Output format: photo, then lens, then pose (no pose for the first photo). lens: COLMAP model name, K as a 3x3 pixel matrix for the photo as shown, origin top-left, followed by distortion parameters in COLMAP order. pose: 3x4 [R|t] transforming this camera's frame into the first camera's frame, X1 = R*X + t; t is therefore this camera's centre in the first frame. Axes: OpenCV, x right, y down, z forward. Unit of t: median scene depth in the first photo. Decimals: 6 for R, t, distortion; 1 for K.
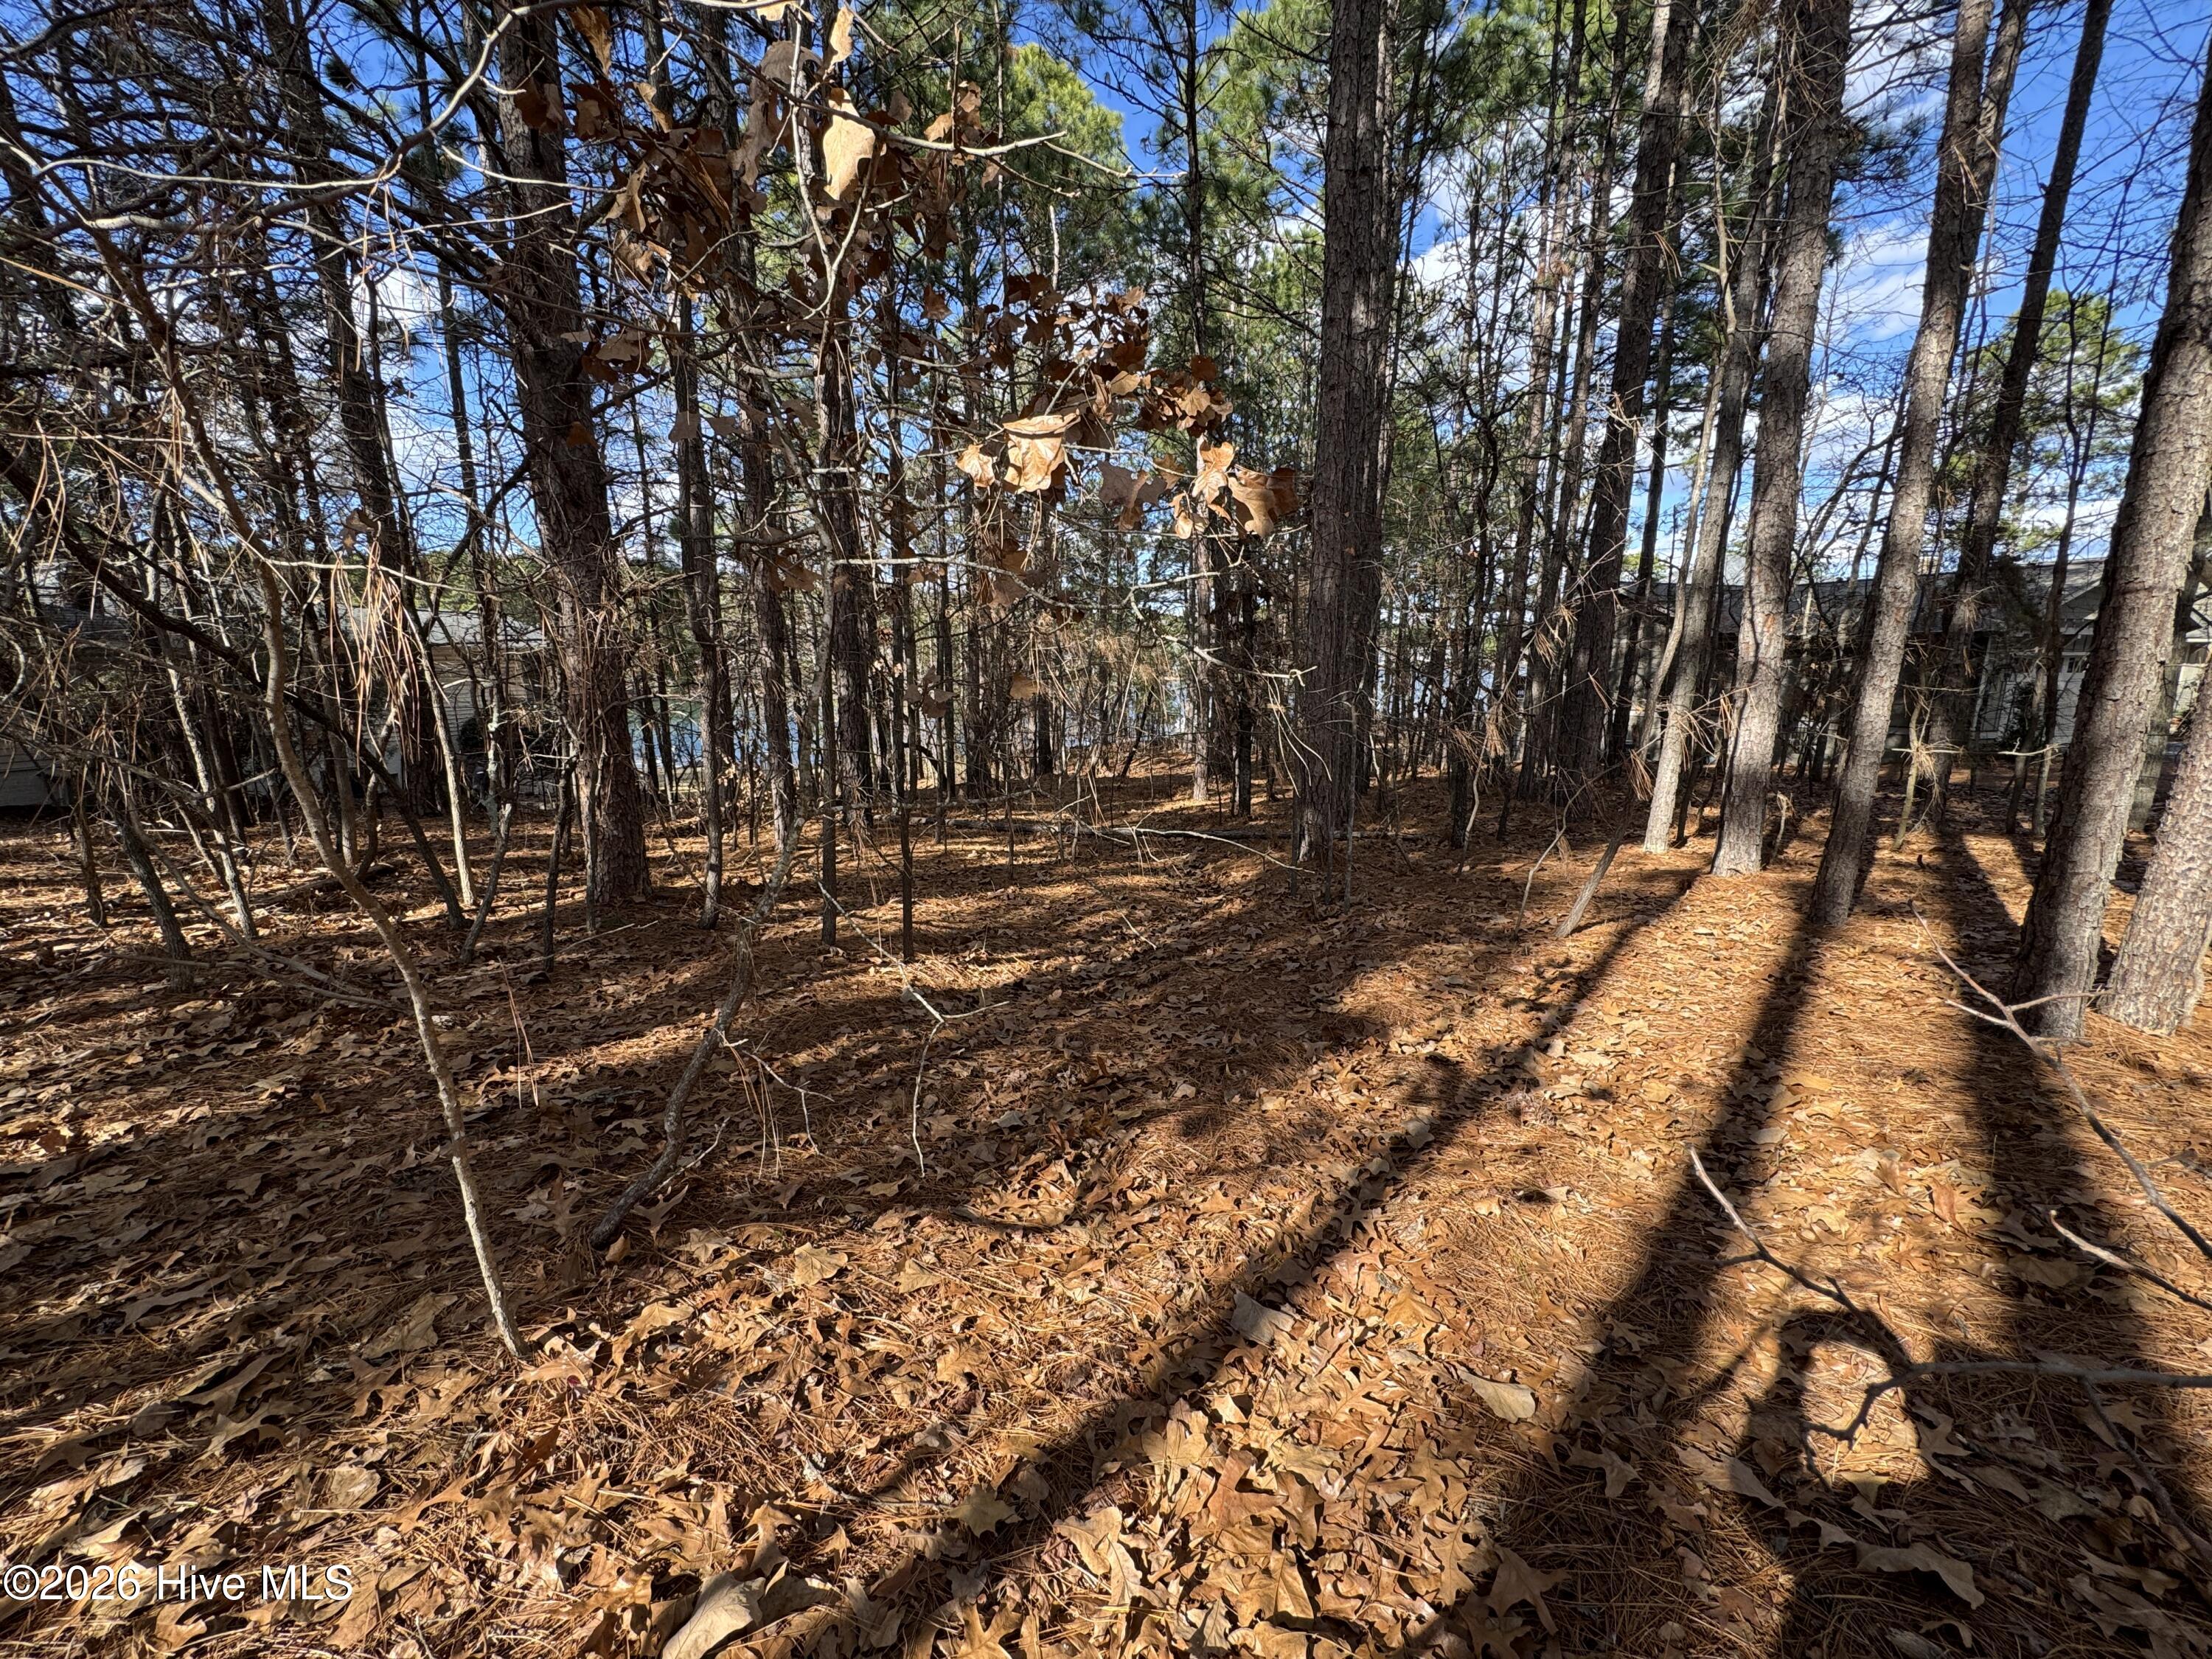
lens RADIAL K [[872.2, 0, 1102.7], [0, 872.2, 828.6], [0, 0, 1]] dist [-0.009907, 0.000358]
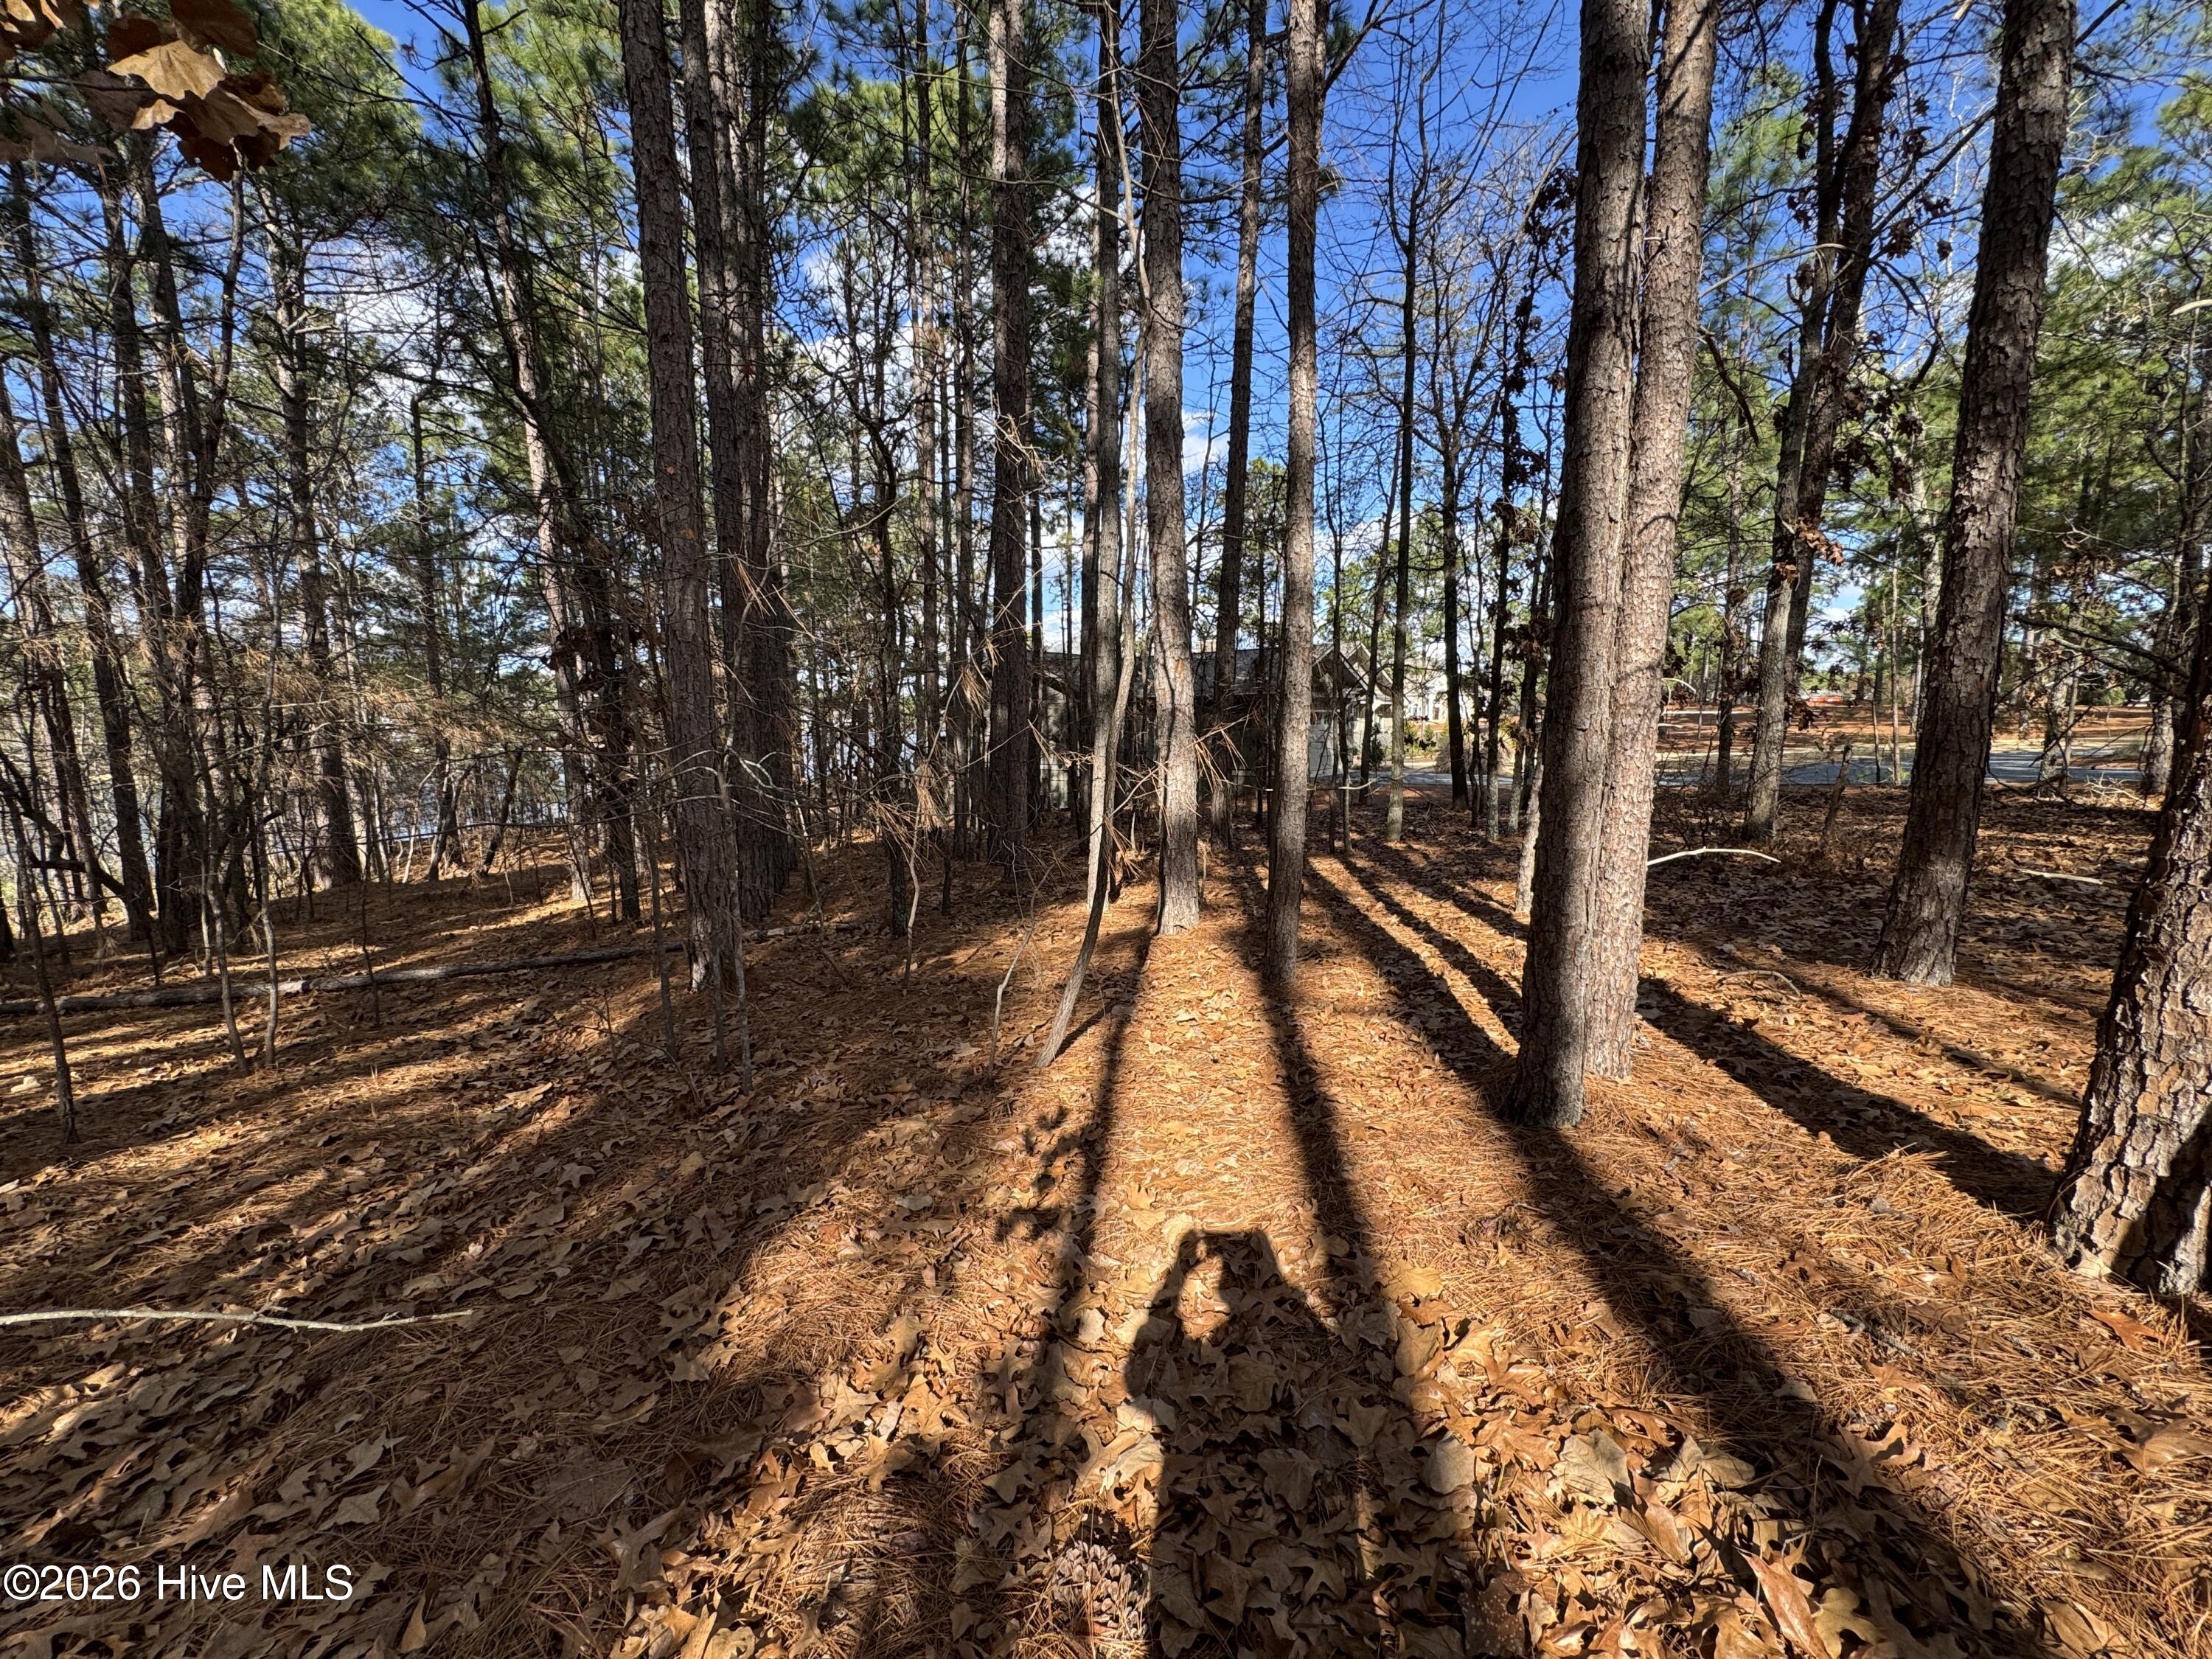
lens RADIAL K [[872.2, 0, 1111.9], [0, 872.2, 843.8], [0, 0, 1]] dist [-0.009907, 0.000358]
pose [[0.804712, -0.089226, 0.586922, 0.128477], [0.121548, 0.992460, -0.015773, -0.039973], [-0.581090, 0.084031, 0.809490, 0.292277]]
